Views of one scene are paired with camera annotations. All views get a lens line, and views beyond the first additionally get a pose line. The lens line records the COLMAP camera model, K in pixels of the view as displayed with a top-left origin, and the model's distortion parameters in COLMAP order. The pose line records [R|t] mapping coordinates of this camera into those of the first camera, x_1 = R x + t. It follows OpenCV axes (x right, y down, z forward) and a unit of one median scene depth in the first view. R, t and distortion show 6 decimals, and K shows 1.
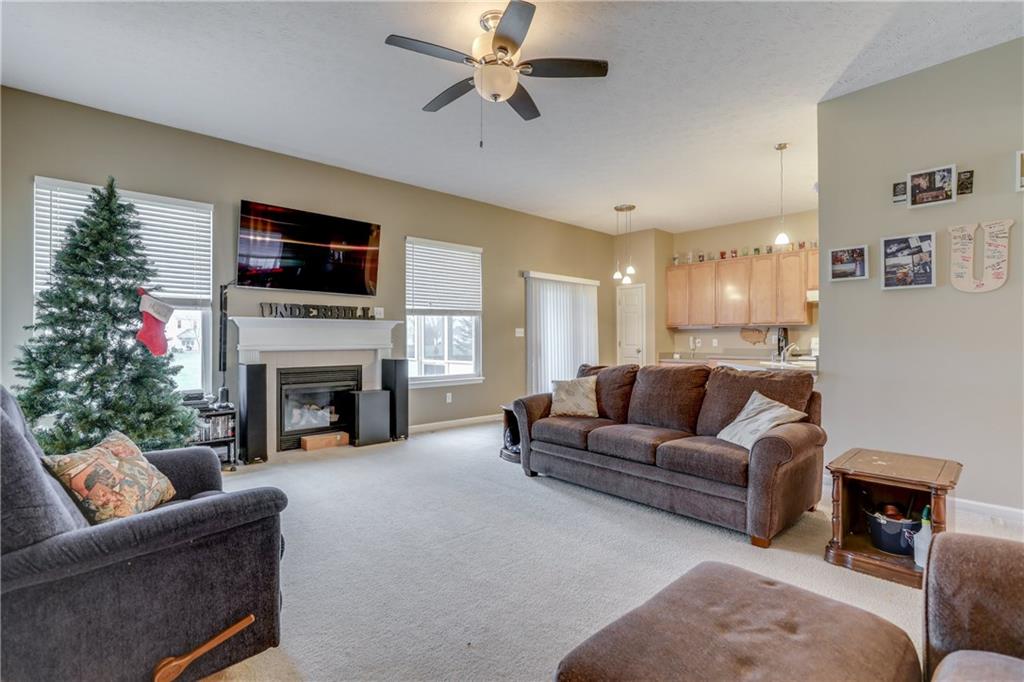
lens RADIAL K [[472.0, 0, 507.2], [0, 472.0, 348.6], [0, 0, 1]] dist [-0.002656, 0.000509]
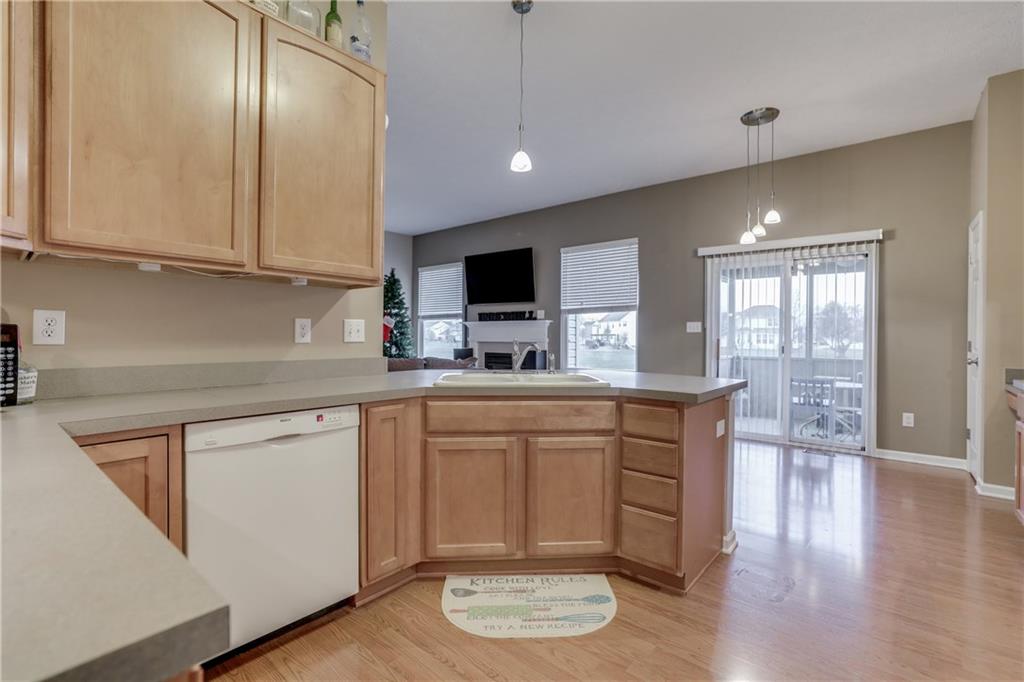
lens RADIAL K [[472.9, 0, 512.0], [0, 472.9, 341.0], [0, 0, 1]] dist [-0.001573, -0.000076]
pose [[0.145683, 0.012301, -0.989255, 0.983035], [-0.025587, 0.999635, 0.008662, -0.012526], [0.989000, 0.024051, 0.145945, 0.732765]]
